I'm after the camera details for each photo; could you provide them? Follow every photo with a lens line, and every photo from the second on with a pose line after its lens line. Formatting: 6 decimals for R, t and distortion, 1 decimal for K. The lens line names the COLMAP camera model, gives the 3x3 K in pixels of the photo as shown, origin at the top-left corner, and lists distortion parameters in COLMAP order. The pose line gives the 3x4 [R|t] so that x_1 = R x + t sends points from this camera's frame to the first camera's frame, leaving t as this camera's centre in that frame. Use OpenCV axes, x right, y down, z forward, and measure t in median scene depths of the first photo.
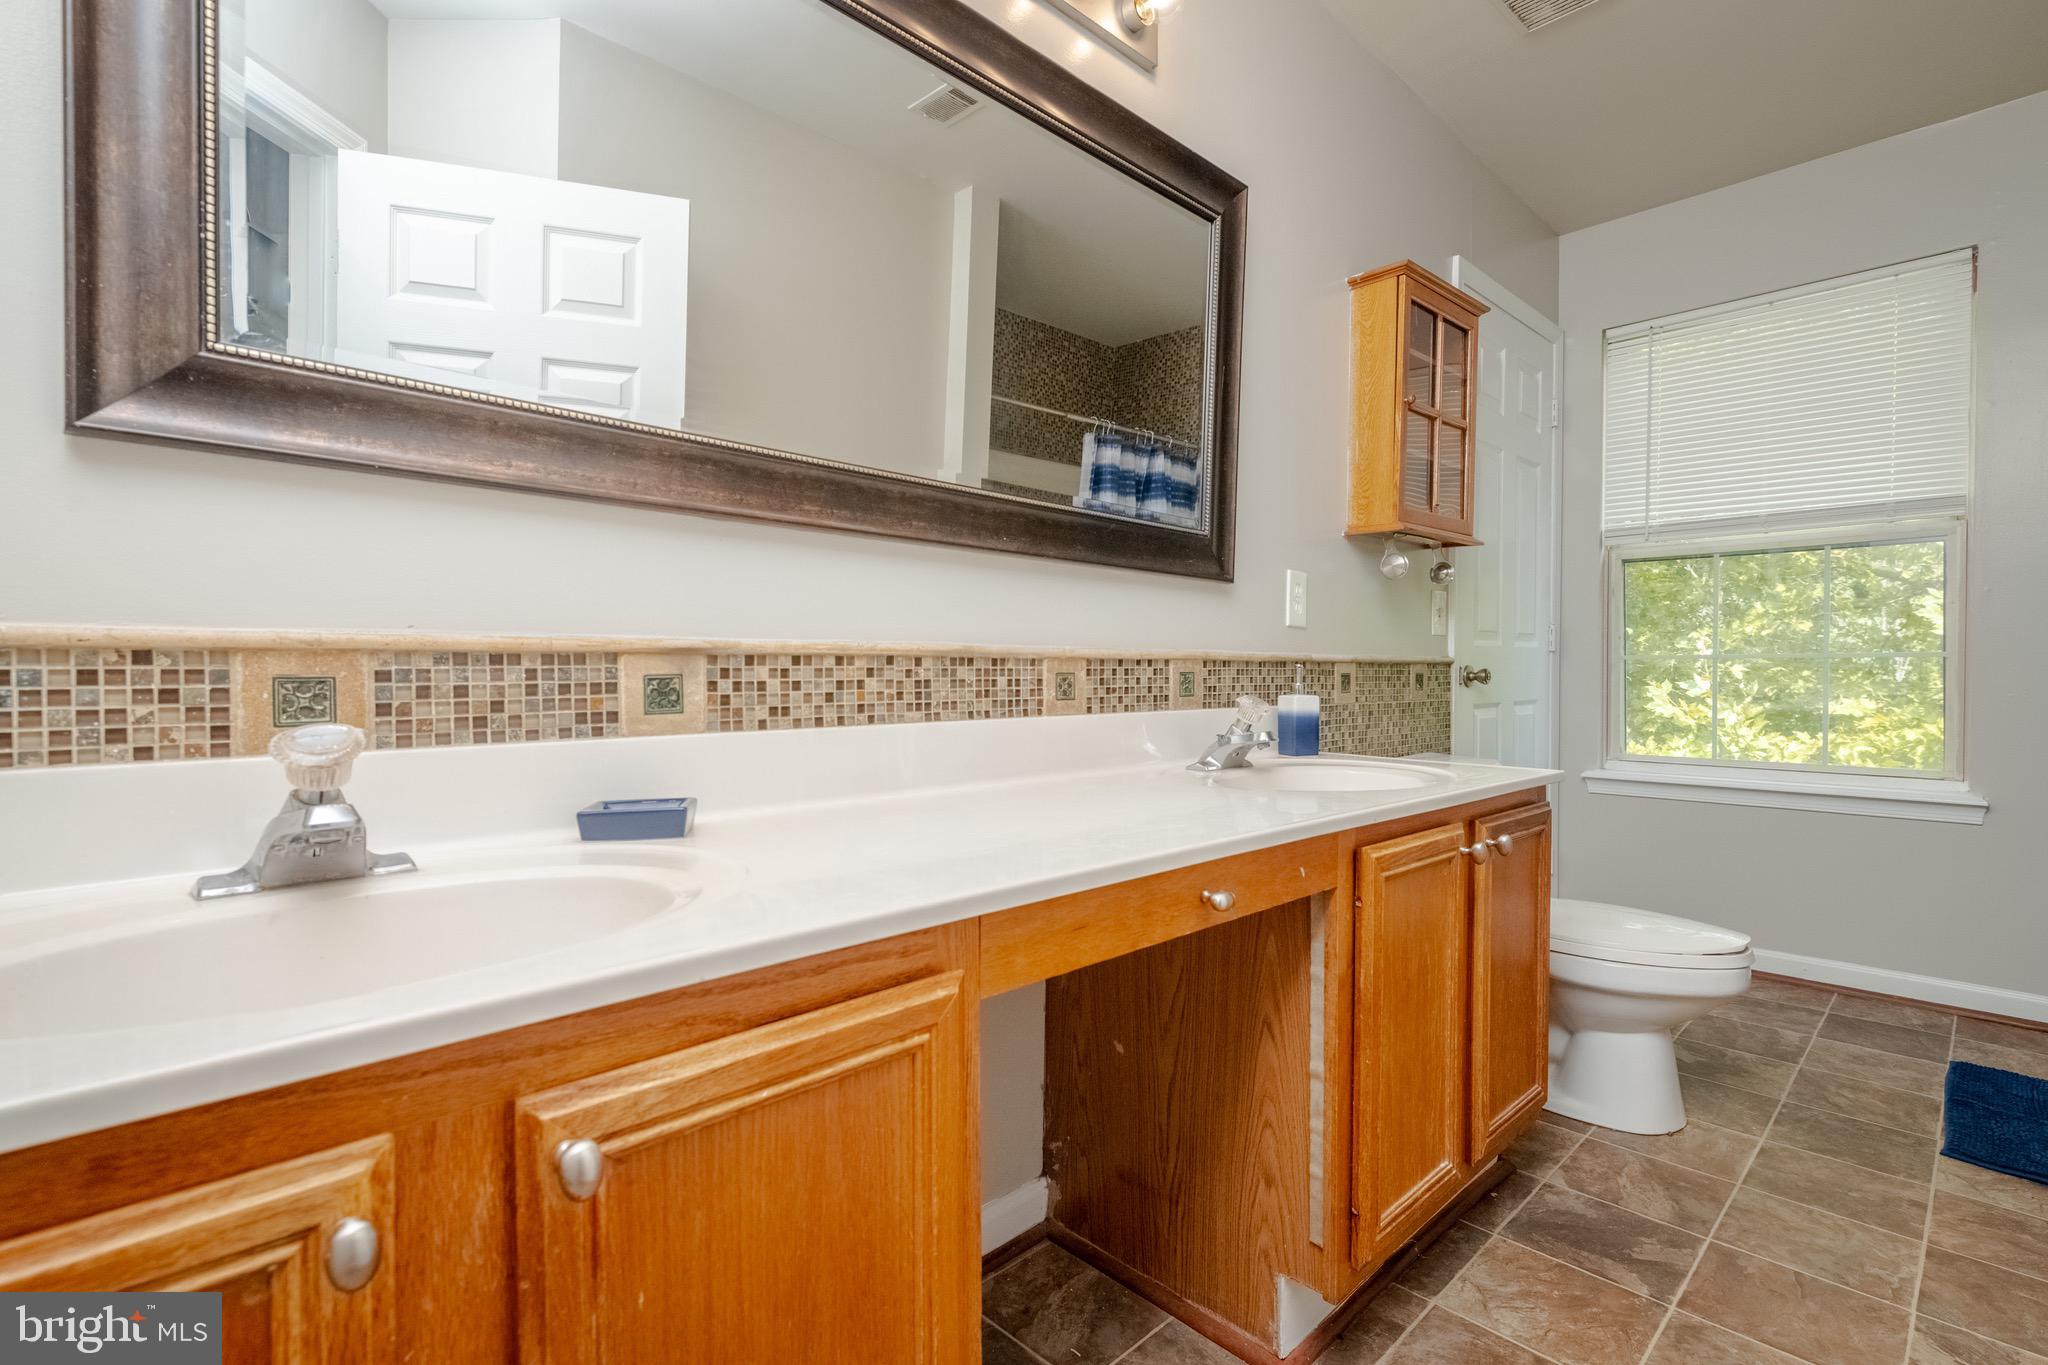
lens RADIAL K [[931.8, 0, 1003.8], [0, 931.8, 672.1], [0, 0, 1]] dist [-0.005463, -0.004199]
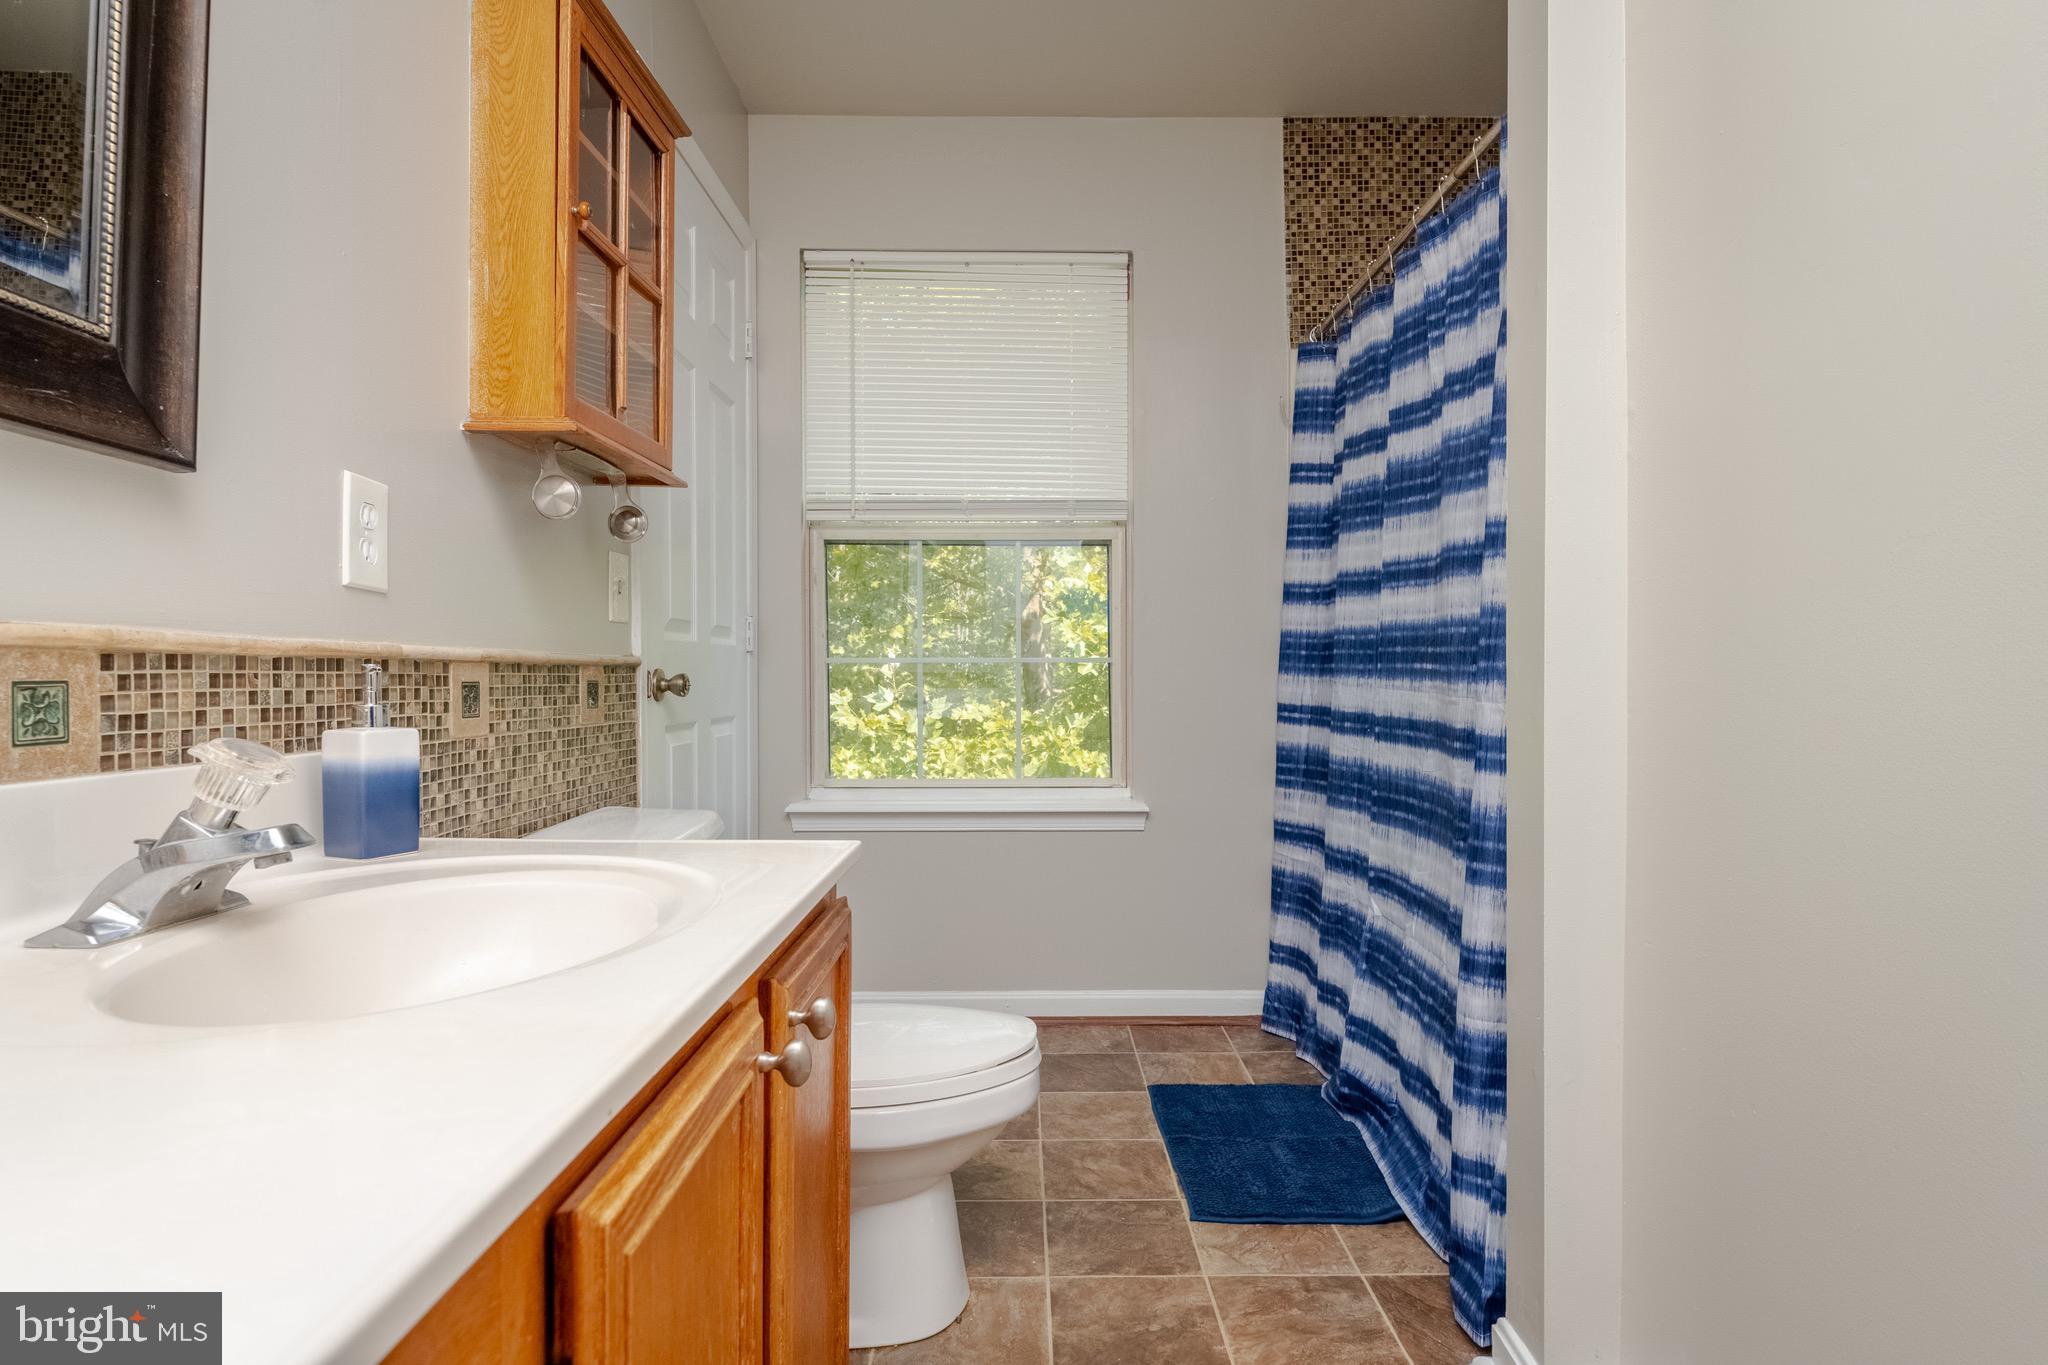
lens RADIAL K [[1093.7, 0, 1041.2], [0, 1093.7, 695.4], [0, 0, 1]] dist [0.015461, -0.004094]
pose [[0.662360, -0.013200, 0.749069, 0.104516], [0.001734, 0.999869, 0.016086, -0.000625], [-0.749184, -0.009356, 0.662296, 0.317137]]
